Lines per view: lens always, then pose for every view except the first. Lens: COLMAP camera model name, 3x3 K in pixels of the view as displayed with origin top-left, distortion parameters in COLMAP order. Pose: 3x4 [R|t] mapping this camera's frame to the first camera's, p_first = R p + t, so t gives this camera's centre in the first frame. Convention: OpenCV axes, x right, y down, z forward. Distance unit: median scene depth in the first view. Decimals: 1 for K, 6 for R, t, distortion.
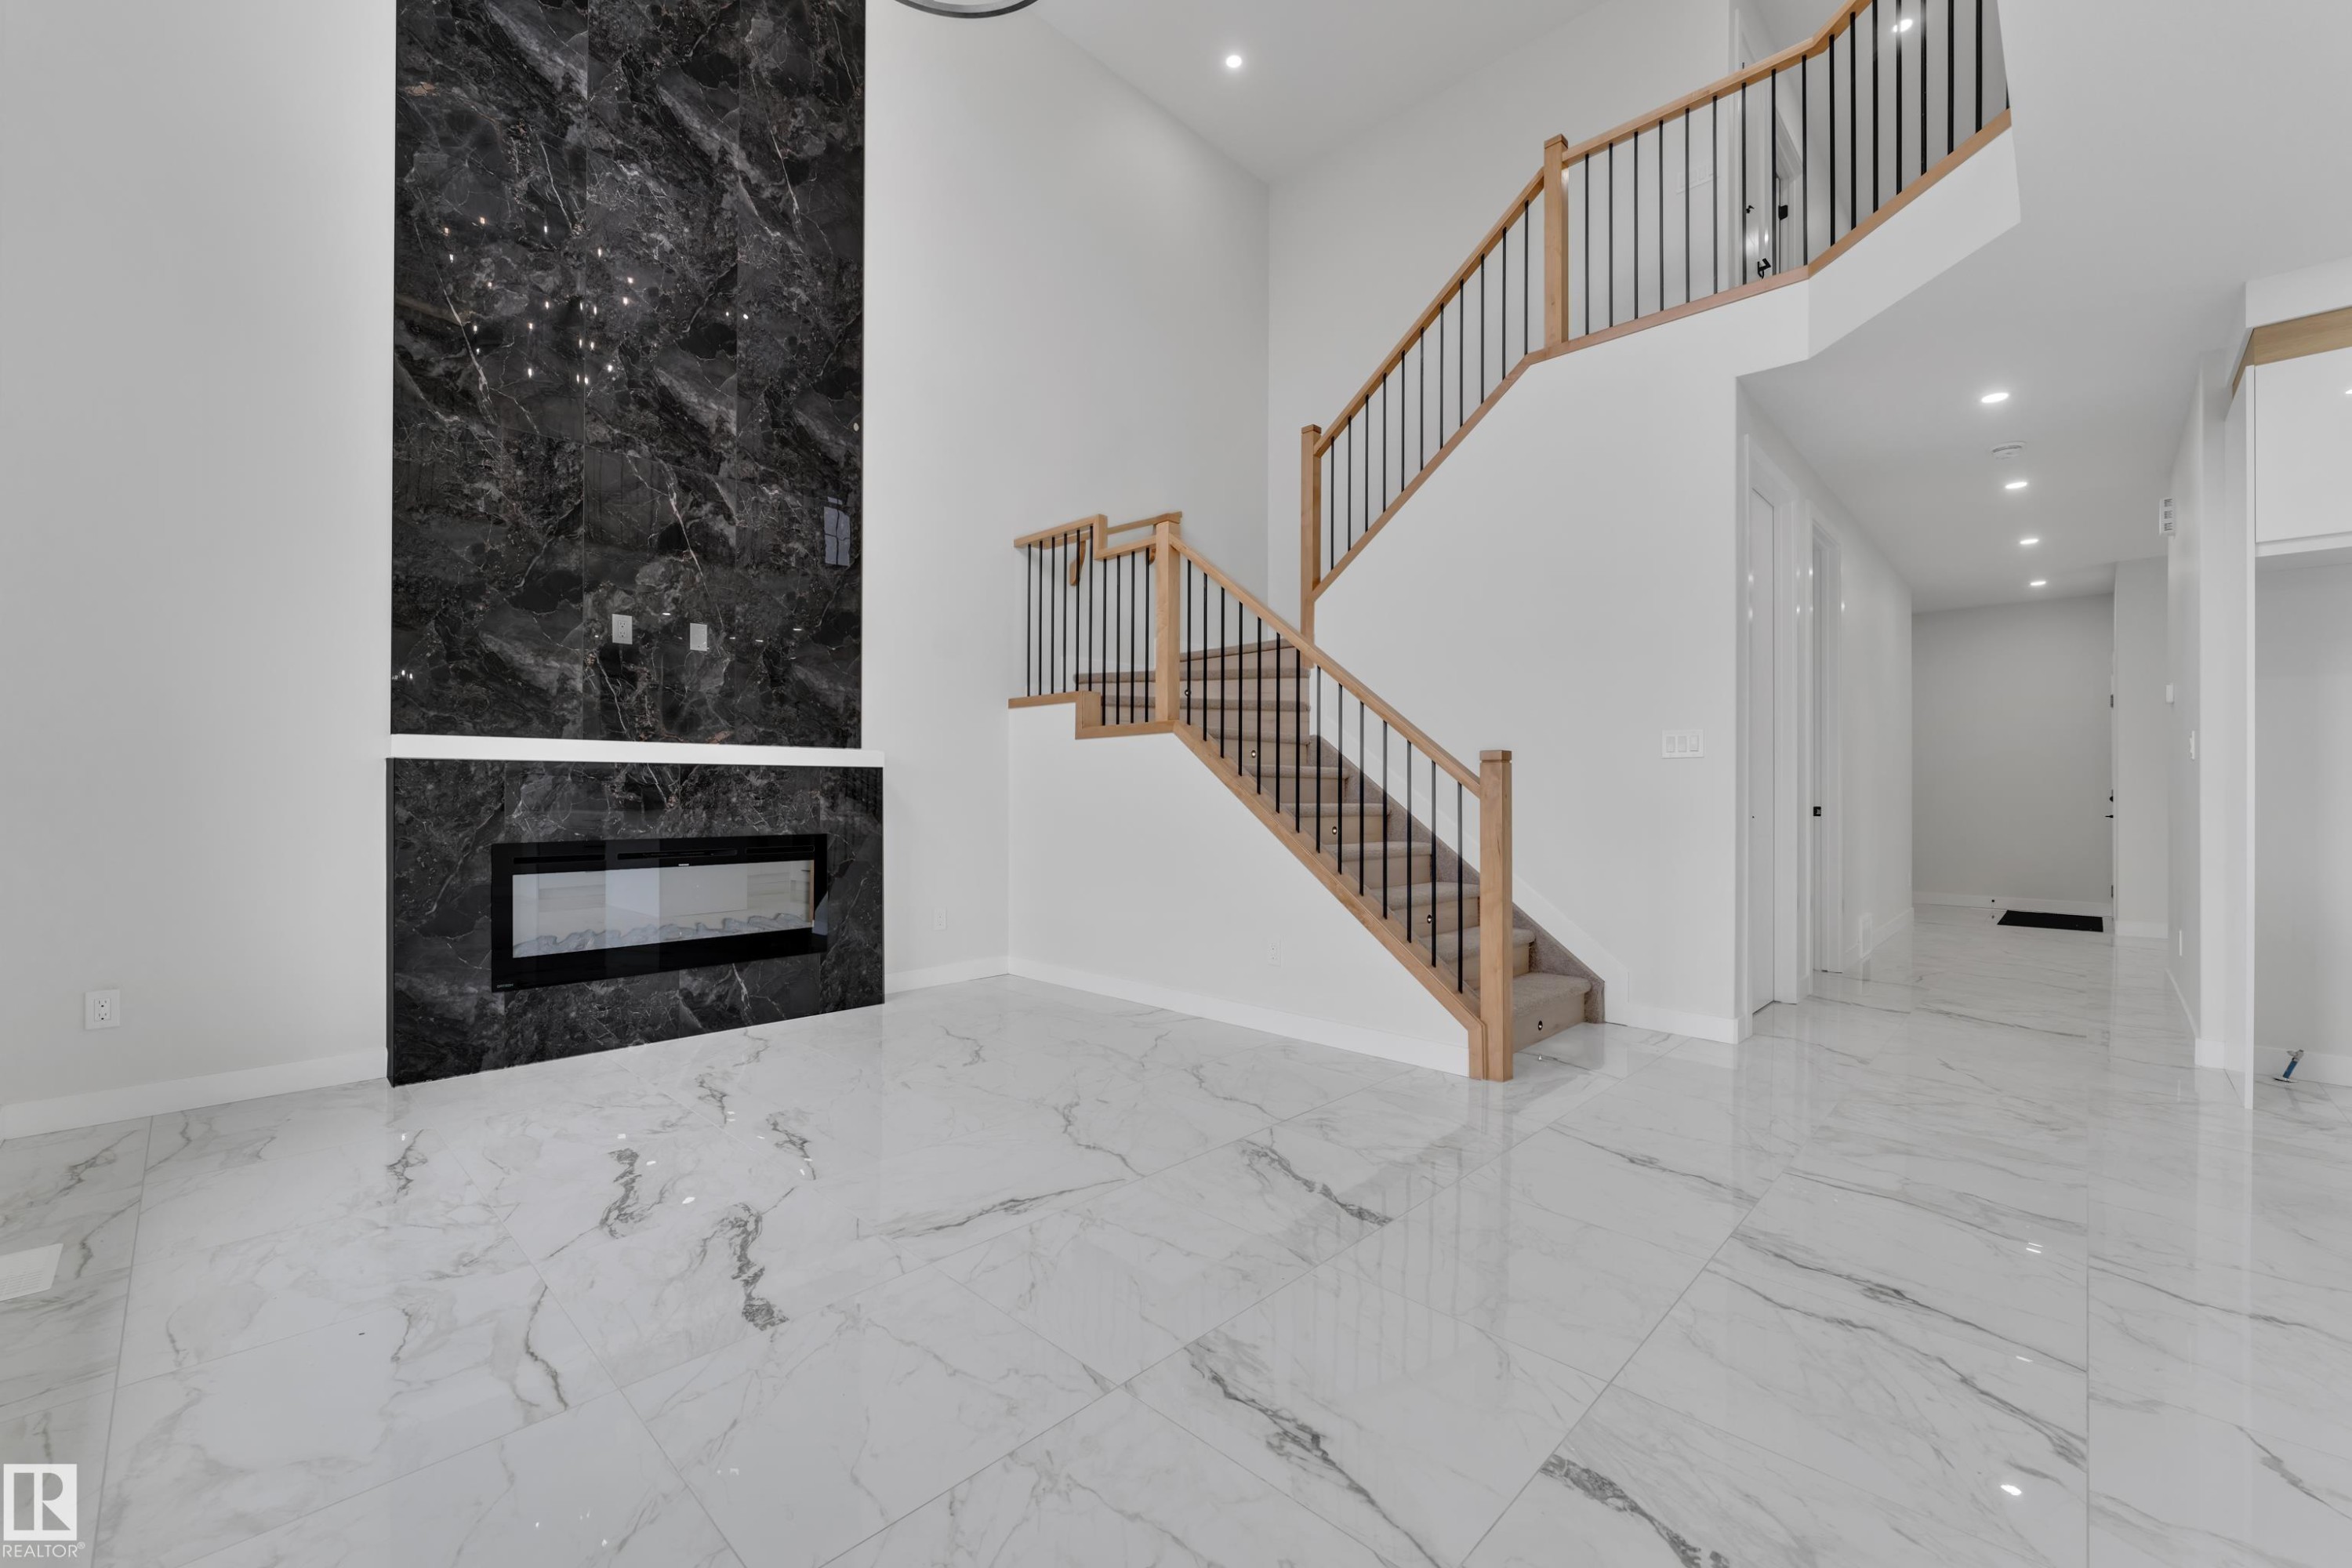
lens RADIAL K [[948.2, 0, 1173.4], [0, 948.2, 795.5], [0, 0, 1]] dist [-0.007794, 0.001205]
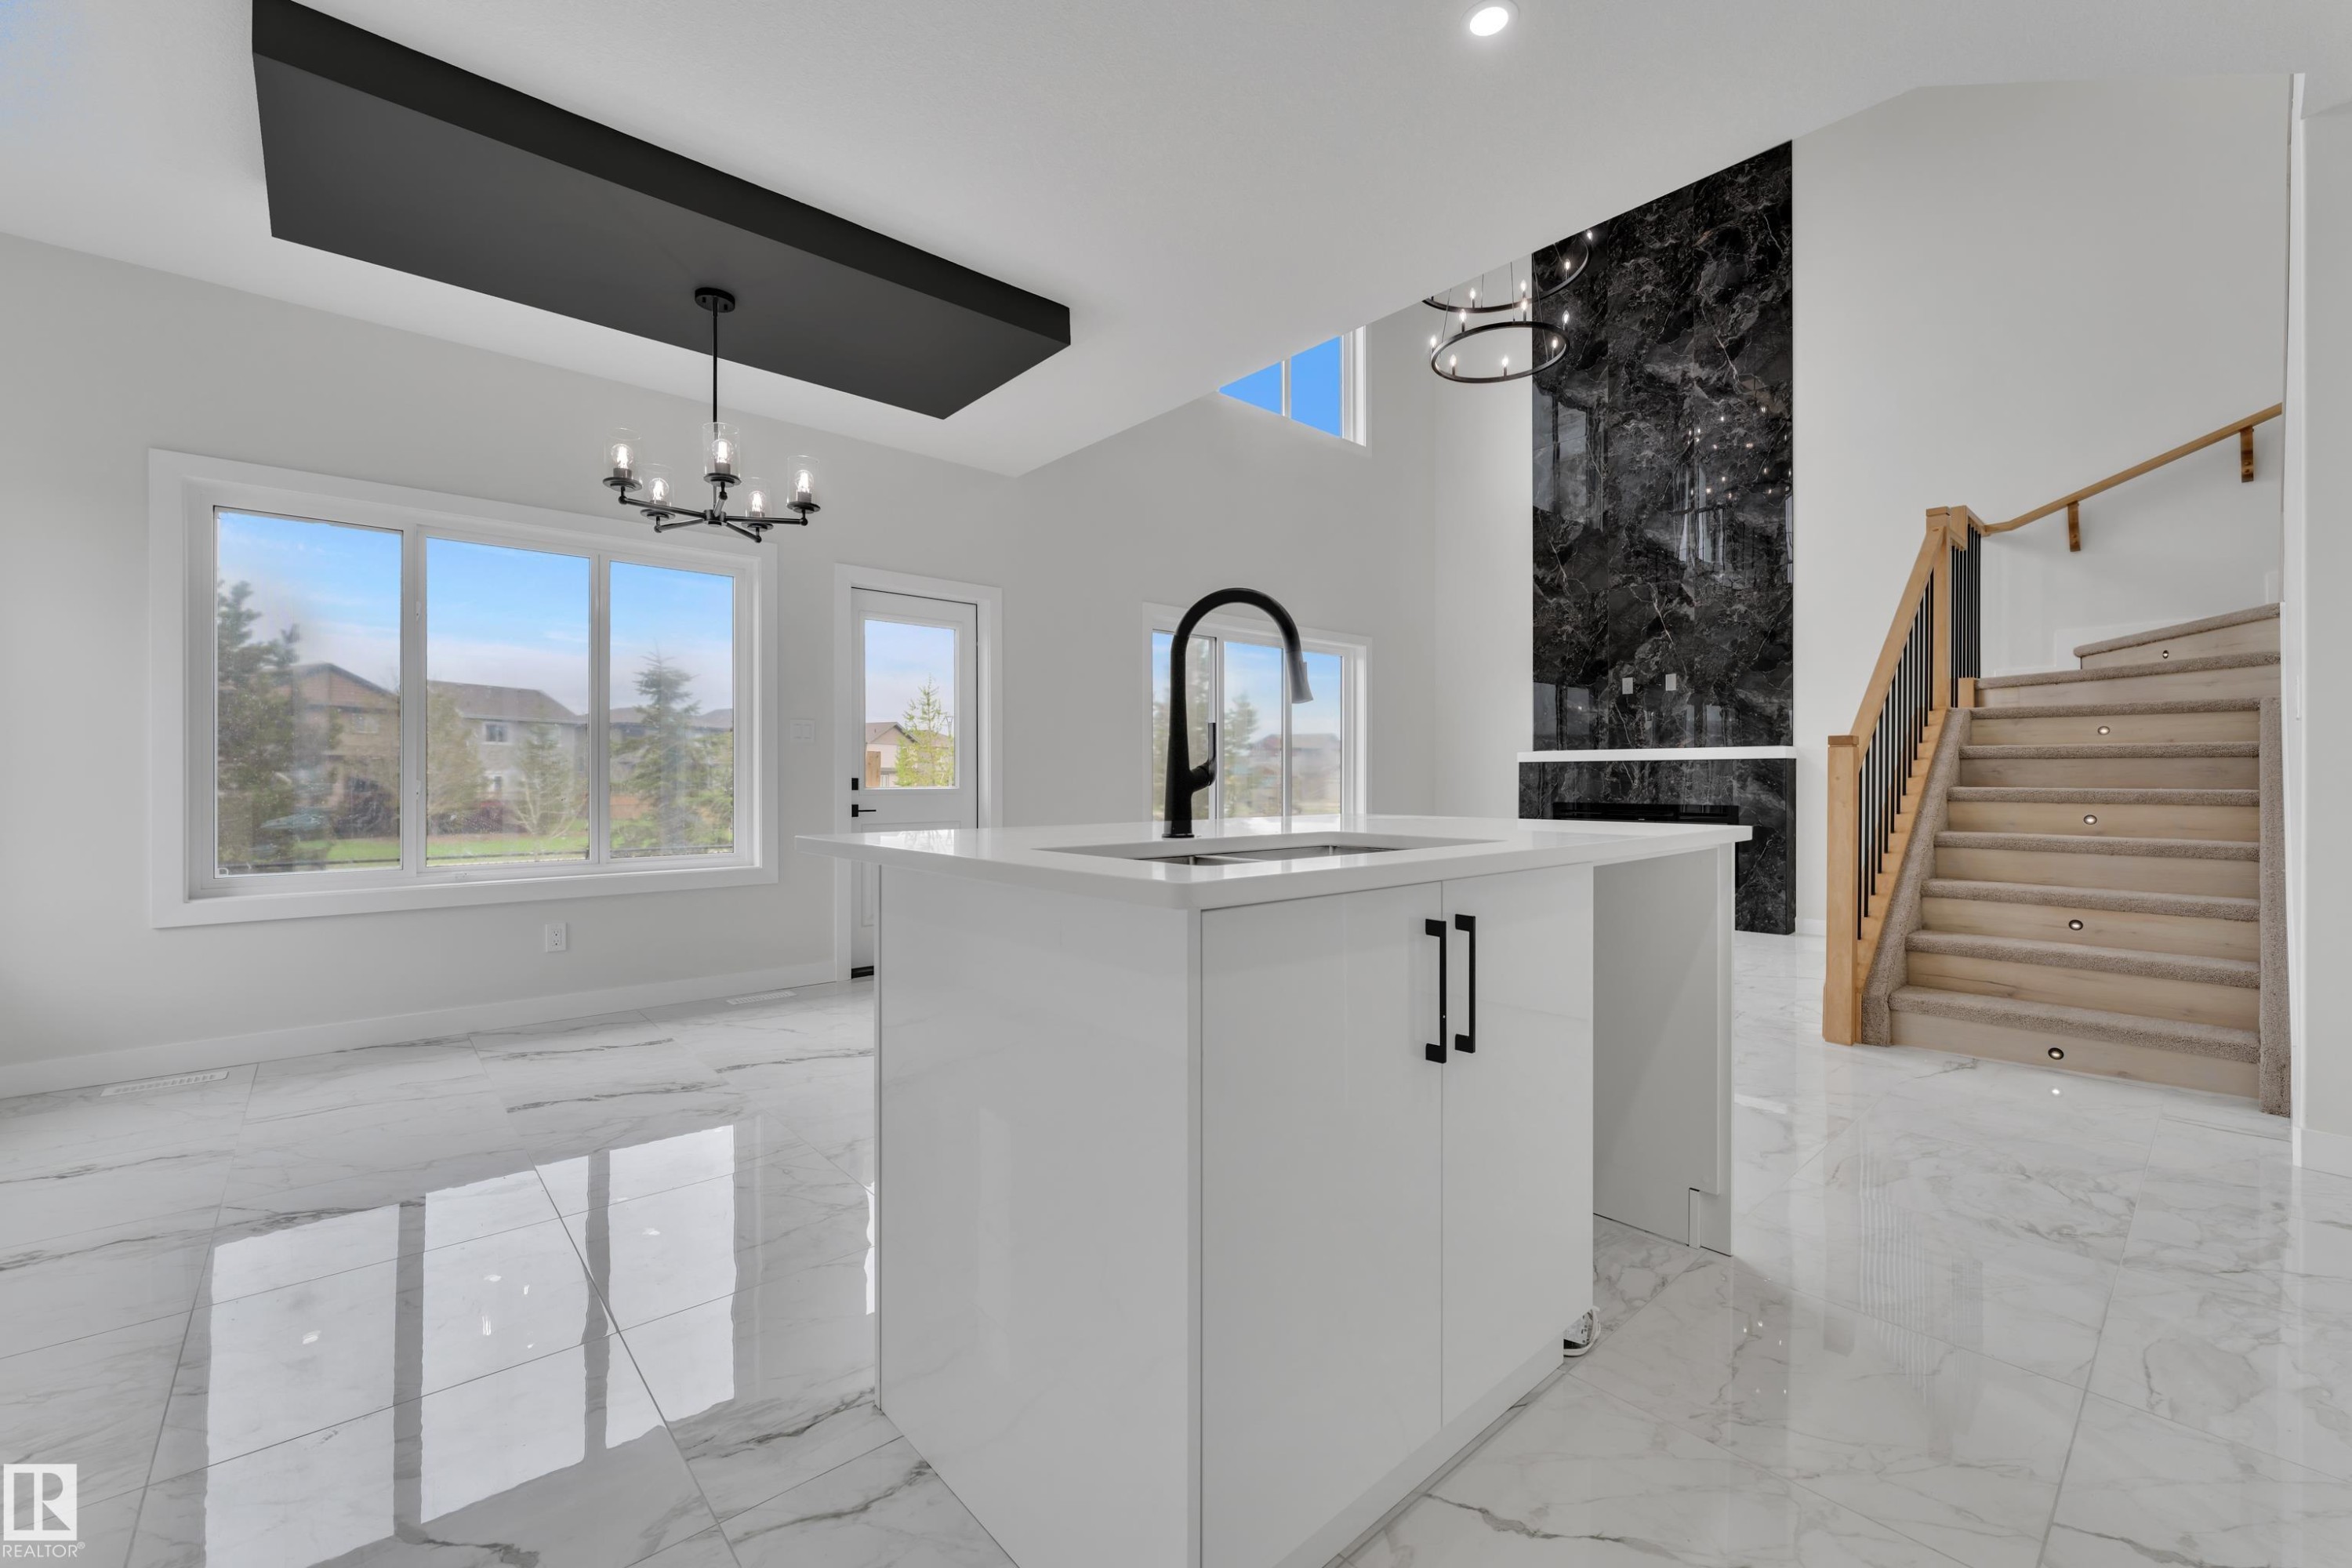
lens RADIAL K [[948.2, 0, 1170.3], [0, 948.2, 784.4], [0, 0, 1]] dist [-0.007794, 0.001205]
pose [[-0.091423, -0.002748, -0.995808, 1.191025], [-0.008372, 0.999963, -0.001991, 0.018536], [0.995777, 0.008155, -0.091443, 0.293054]]
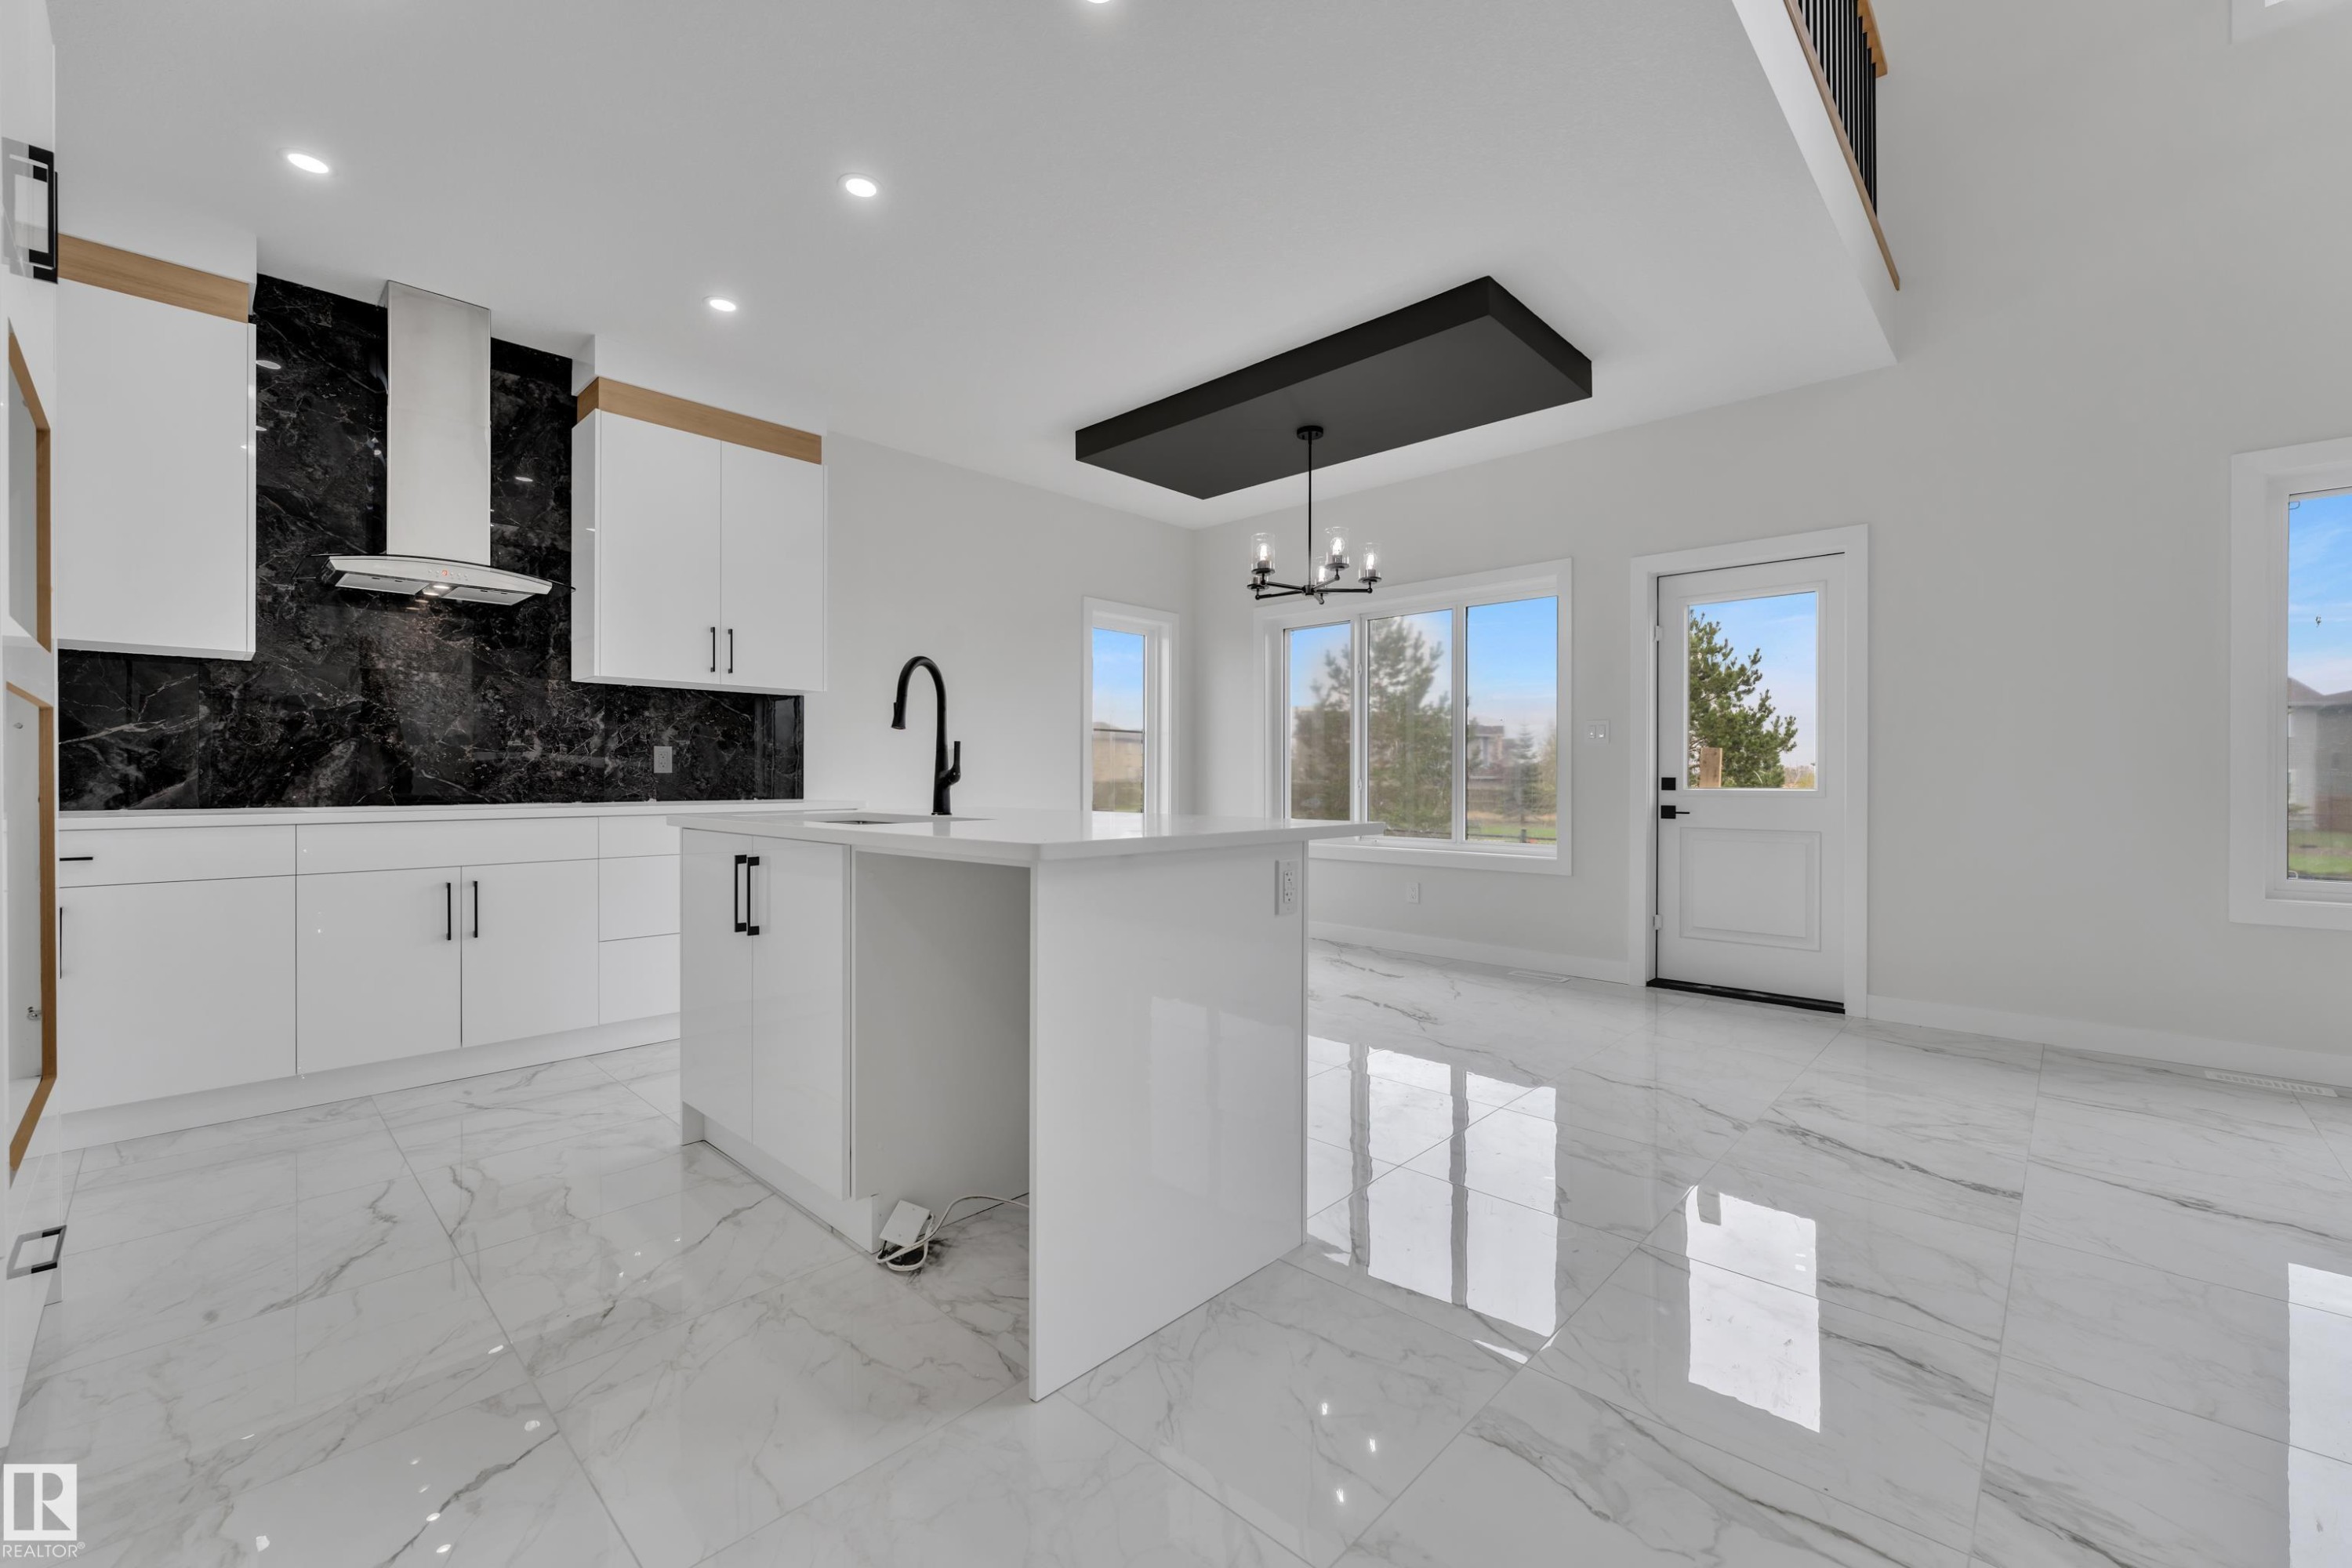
lens RADIAL K [[948.2, 0, 1154.9], [0, 948.2, 787.1], [0, 0, 1]] dist [-0.007794, 0.001205]
pose [[-0.999560, 0.006632, 0.028925, 0.635729], [0.006753, 0.999969, 0.004091, 0.020148], [-0.028897, 0.004285, -0.999573, 0.883606]]
